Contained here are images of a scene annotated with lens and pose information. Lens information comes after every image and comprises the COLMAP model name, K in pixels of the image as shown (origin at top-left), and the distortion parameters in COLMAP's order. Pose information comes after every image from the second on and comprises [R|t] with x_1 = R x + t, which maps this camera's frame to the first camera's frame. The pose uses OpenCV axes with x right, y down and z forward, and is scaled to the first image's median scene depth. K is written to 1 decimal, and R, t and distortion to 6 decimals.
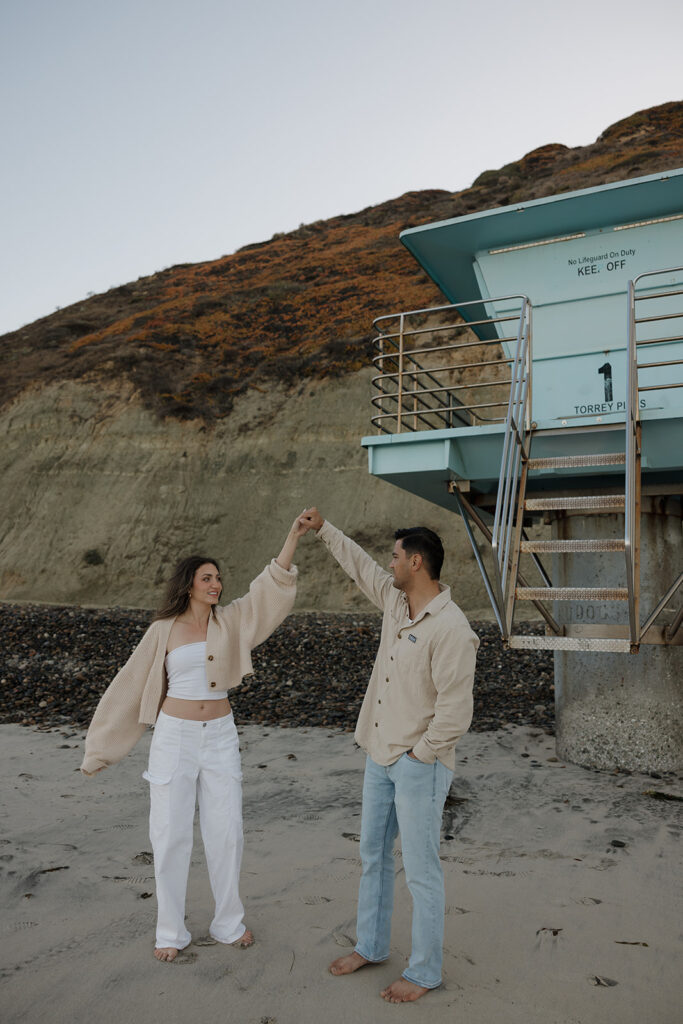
lens RADIAL K [[799.8, 0, 332.3], [0, 799.8, 503.9], [0, 0, 1]] dist [0.010307, -0.006908]
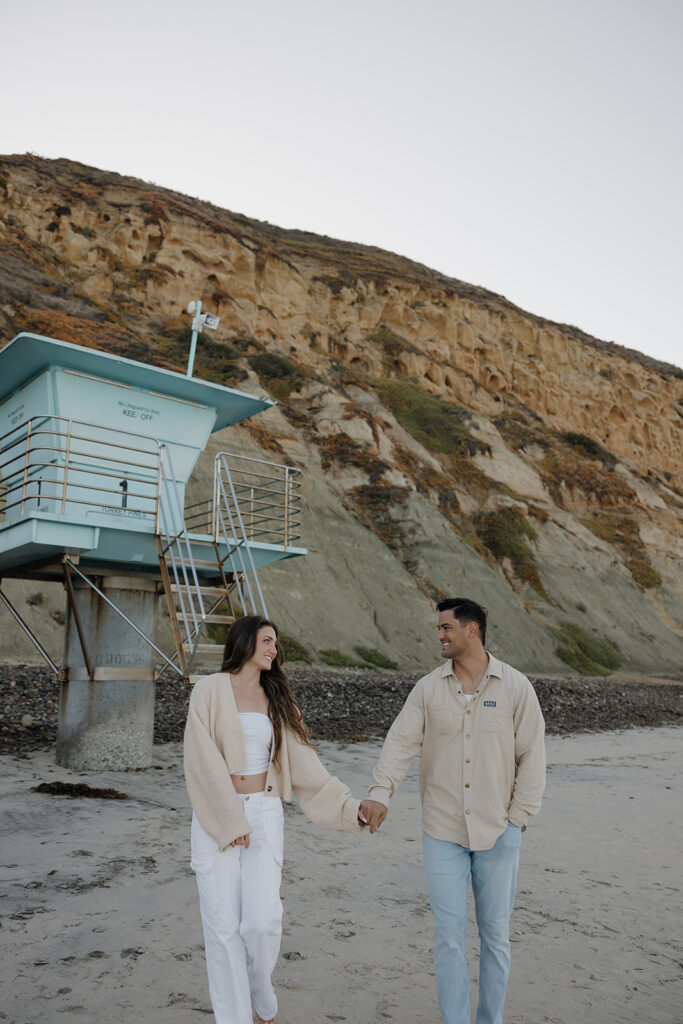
lens RADIAL K [[799.8, 0, 341.4], [0, 799.8, 510.5], [0, 0, 1]] dist [0.010307, -0.006908]
pose [[0.378731, 0.172028, 0.909378, -0.275610], [-0.132564, 0.982525, -0.130656, 0.003403], [-0.915964, -0.071067, 0.394918, 0.033684]]
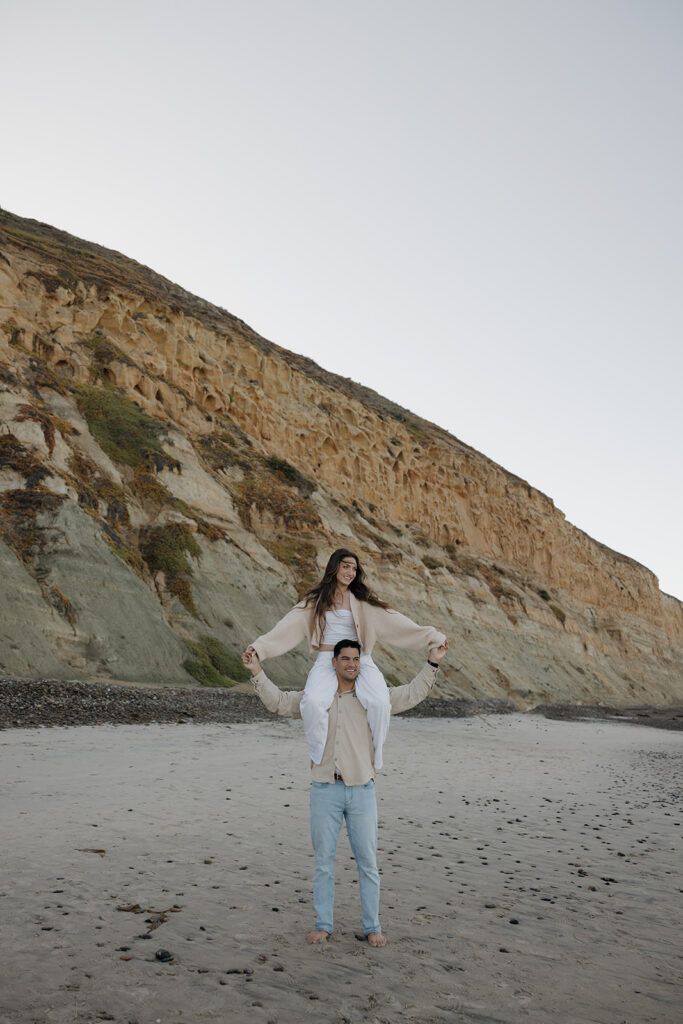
lens RADIAL K [[799.8, 0, 334.2], [0, 799.8, 514.9], [0, 0, 1]] dist [0.010307, -0.006908]
pose [[0.094783, 0.204554, 0.974255, -0.268139], [-0.161880, 0.968803, -0.187661, -0.026194], [-0.982248, -0.139926, 0.124940, -0.250733]]
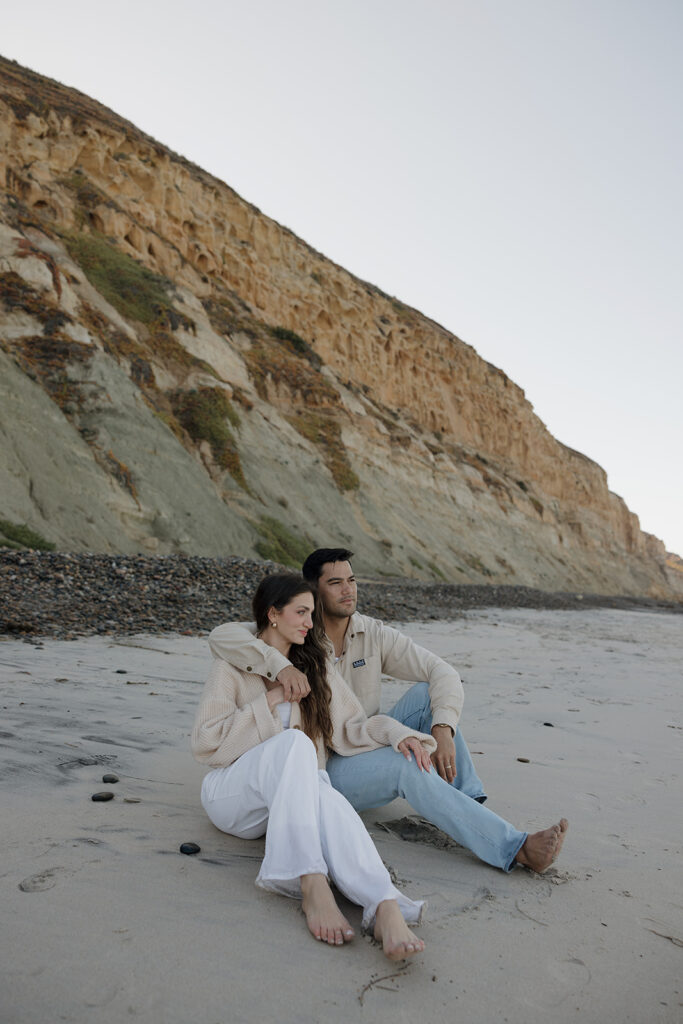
lens RADIAL K [[799.8, 0, 330.6], [0, 799.8, 508.0], [0, 0, 1]] dist [0.010307, -0.006908]
pose [[0.016951, 0.084244, 0.996301, 0.016758], [-0.163504, 0.983264, -0.080359, 0.043695], [-0.986397, -0.161537, 0.030442, 0.095643]]
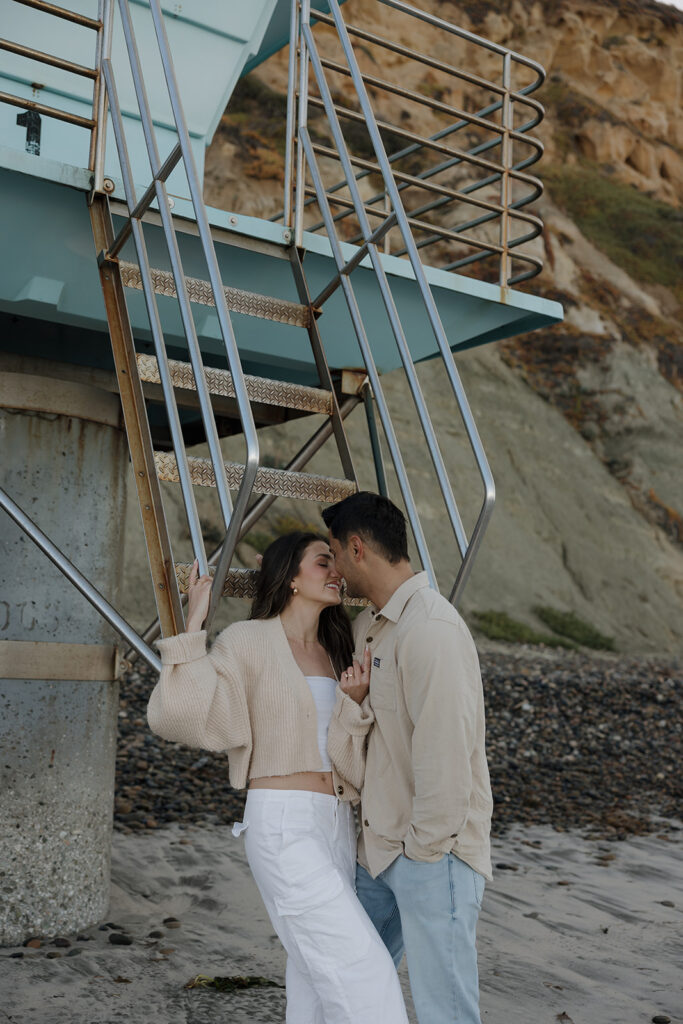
lens RADIAL K [[1204.8, 0, 340.8], [0, 1204.8, 511.7], [0, 0, 1]] dist [0.018228, 0.000000]
pose [[0.467253, 0.097951, 0.878681, -0.068803], [-0.154787, 0.987557, -0.027778, 0.020717], [-0.870469, -0.123029, 0.476600, 0.160497]]
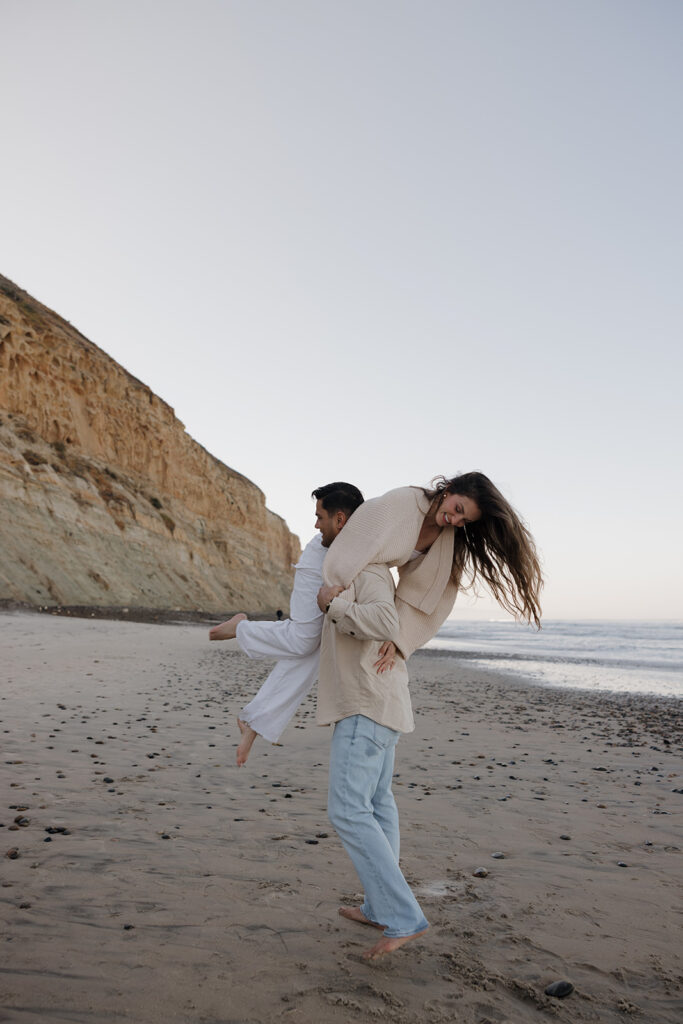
lens RADIAL K [[799.8, 0, 334.6], [0, 799.8, 512.4], [0, 0, 1]] dist [0.010307, -0.006908]
pose [[-0.368664, 0.090800, 0.925118, -0.124996], [-0.162320, 0.973639, -0.160248, -0.018491], [-0.915281, -0.209243, -0.344207, -0.320382]]
